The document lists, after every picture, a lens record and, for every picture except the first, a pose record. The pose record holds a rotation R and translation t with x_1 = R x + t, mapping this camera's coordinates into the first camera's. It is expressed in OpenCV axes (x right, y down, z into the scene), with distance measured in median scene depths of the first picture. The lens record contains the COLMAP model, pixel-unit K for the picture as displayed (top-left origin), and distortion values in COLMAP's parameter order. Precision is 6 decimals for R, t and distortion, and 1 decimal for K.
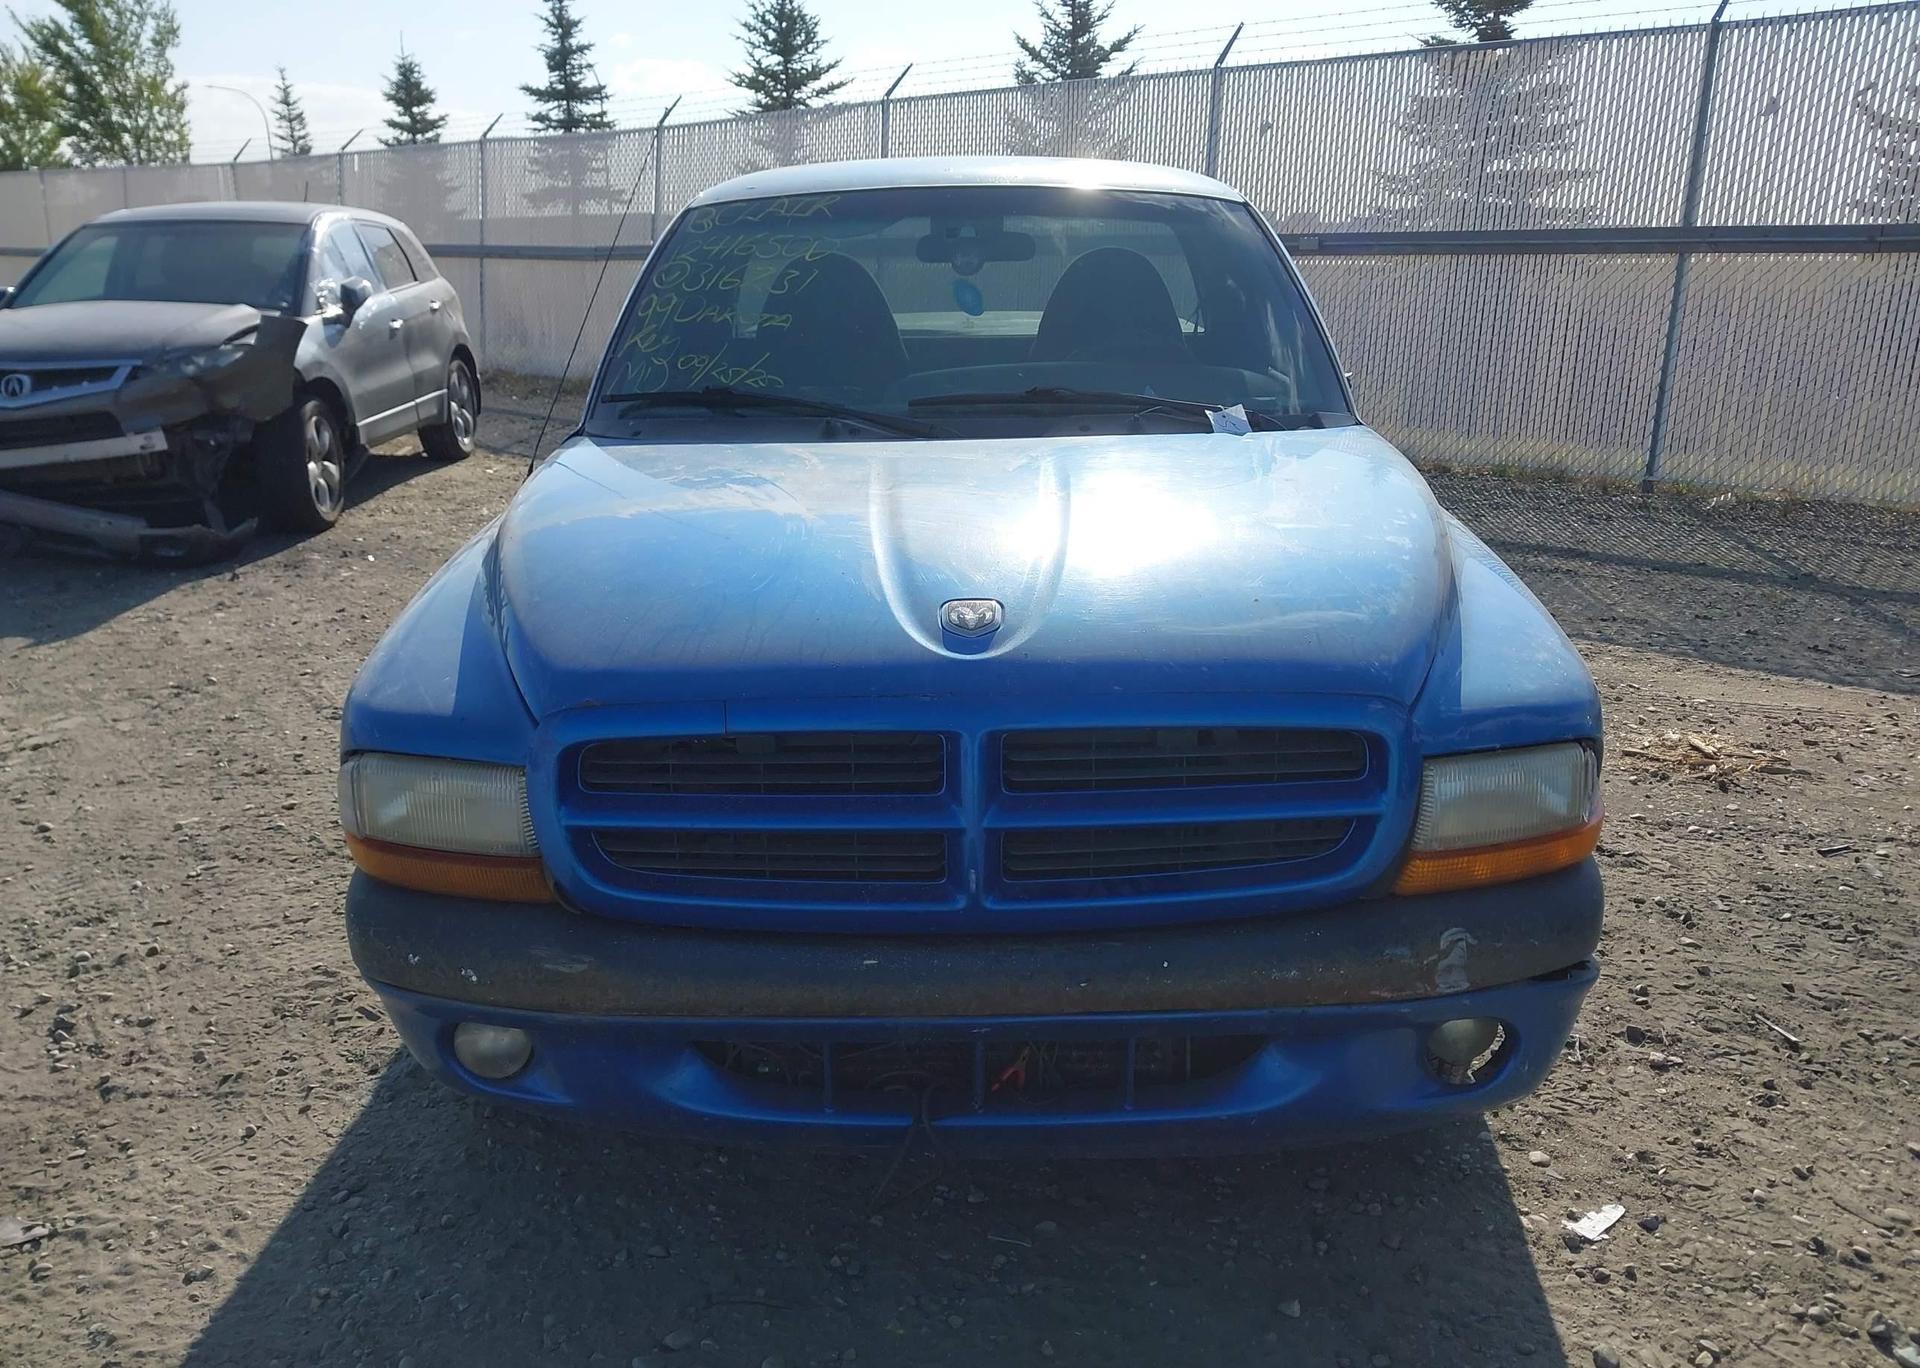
lens RADIAL K [[1528.6, 0, 973.4], [0, 1528.6, 666.5], [0, 0, 1]] dist [0.026796, -0.032064]
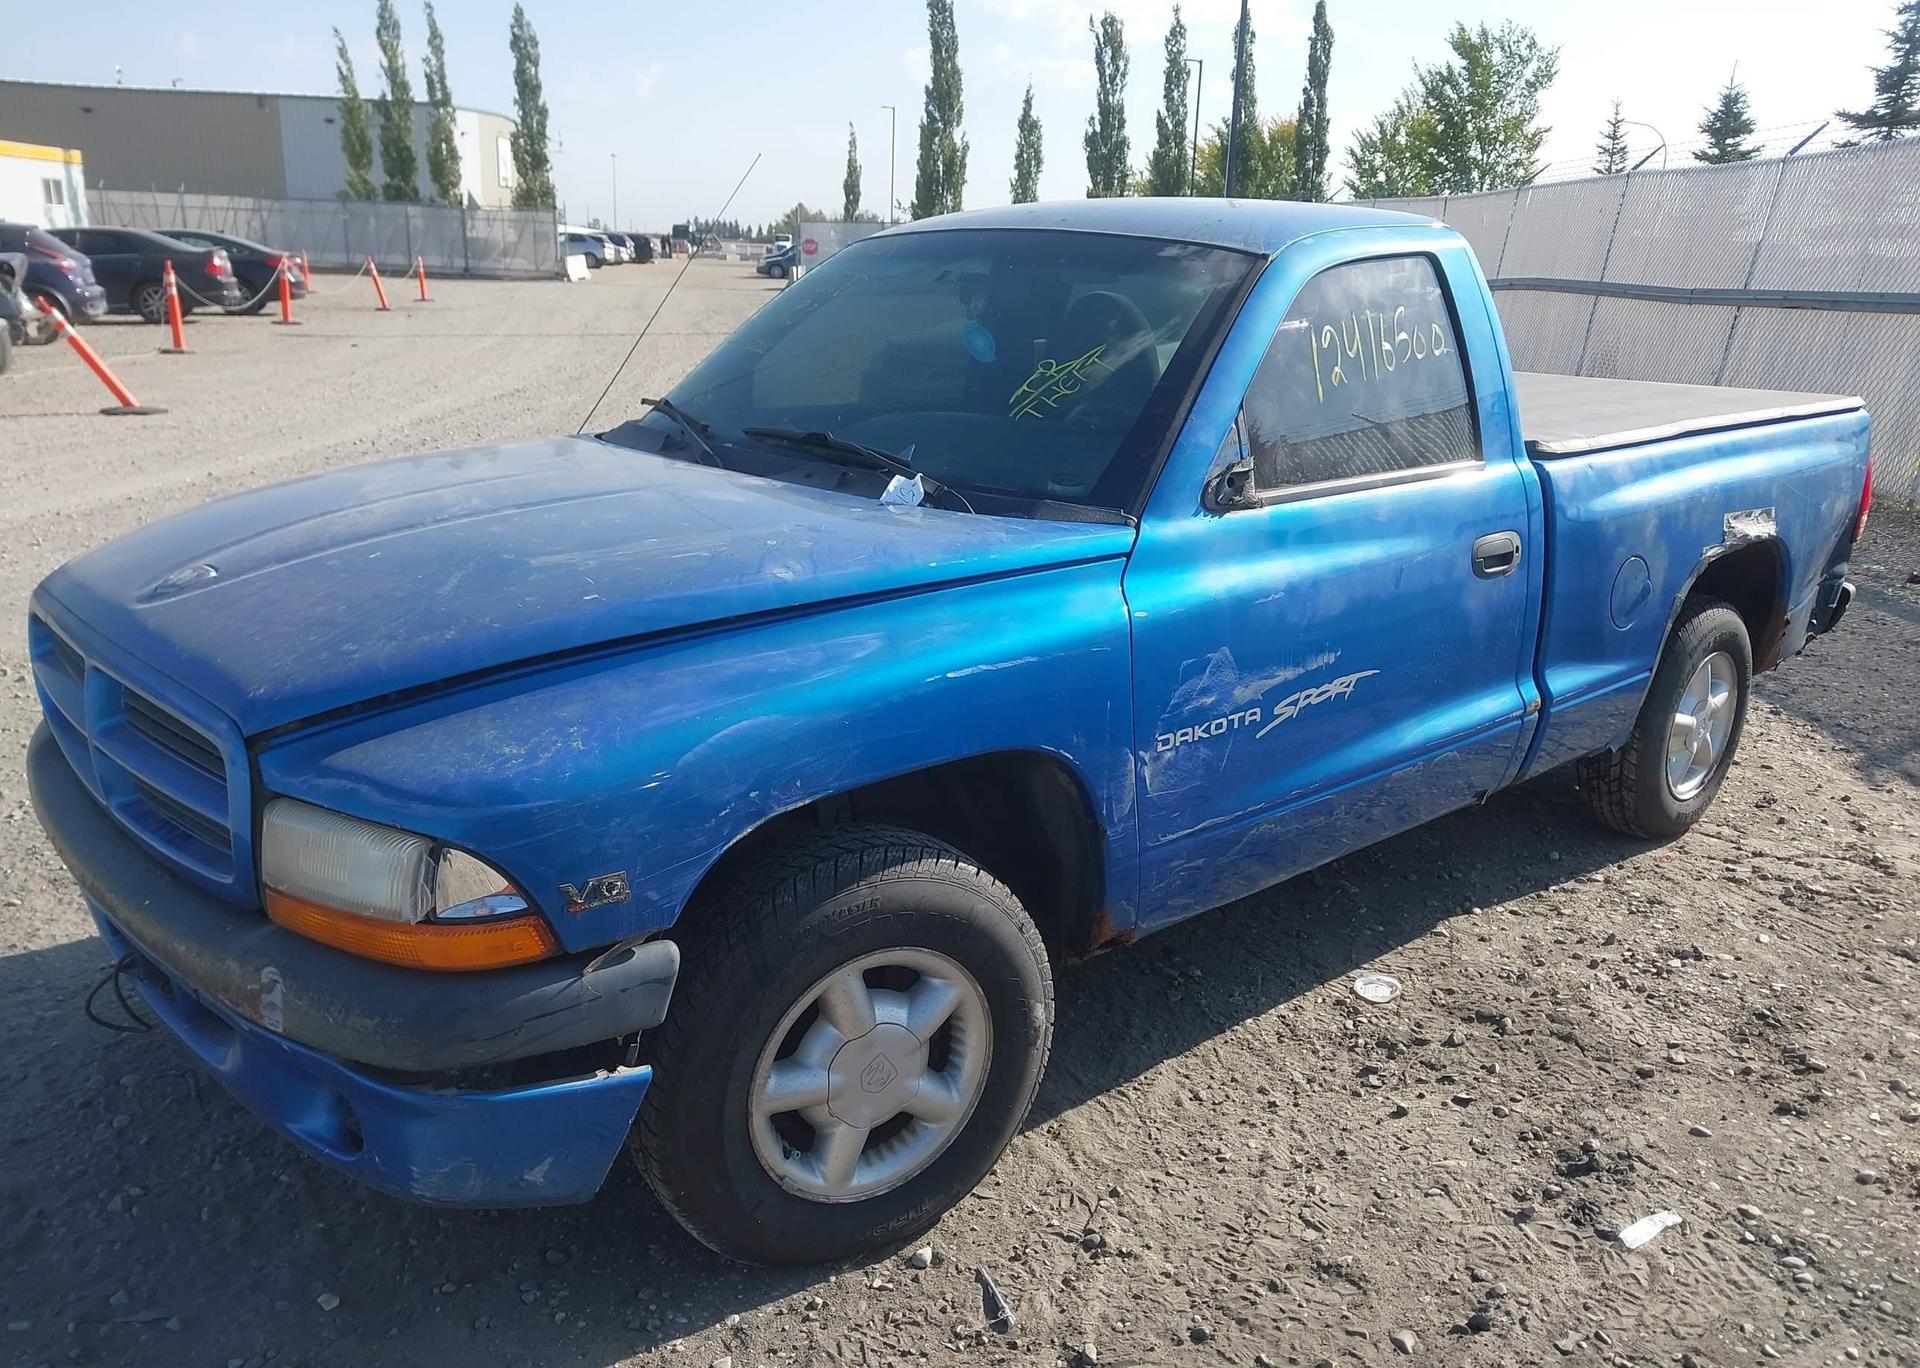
lens RADIAL K [[1528.6, 0, 985.0], [0, 1528.6, 666.4], [0, 0, 1]] dist [0.026796, -0.032064]
pose [[0.682664, 0.217544, -0.697599, 0.069344], [-0.230620, 0.970008, 0.076811, -0.011157], [0.693386, 0.108444, 0.712359, 0.030723]]
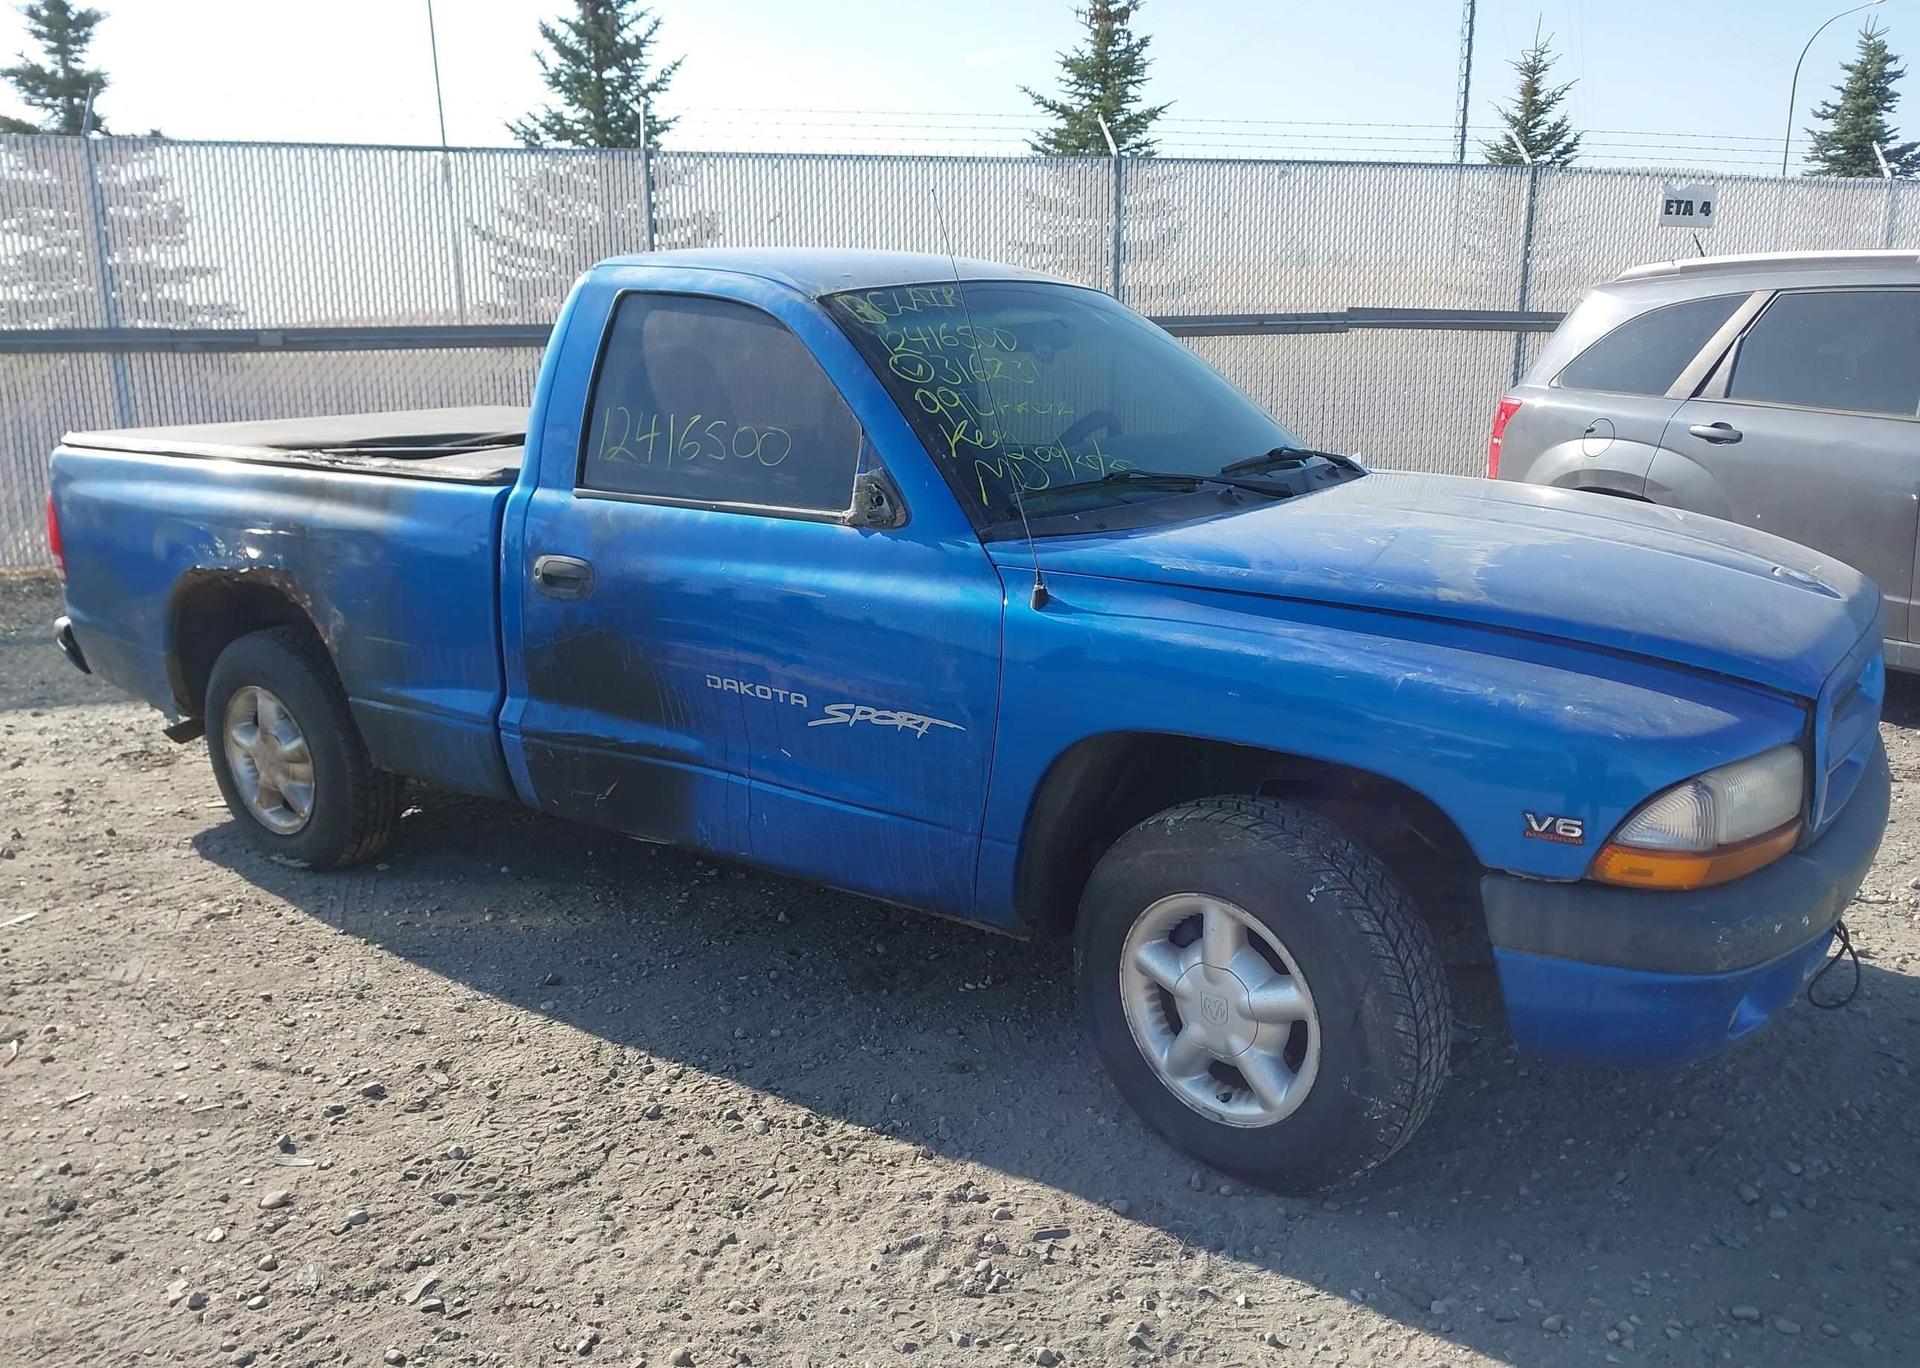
lens RADIAL K [[1528.6, 0, 957.9], [0, 1528.6, 686.5], [0, 0, 1]] dist [0.026796, -0.032064]
pose [[0.572862, -0.186156, 0.798232, -0.091635], [0.224402, 0.972279, 0.065701, -0.011513], [-0.788335, 0.141487, 0.598756, 0.042532]]
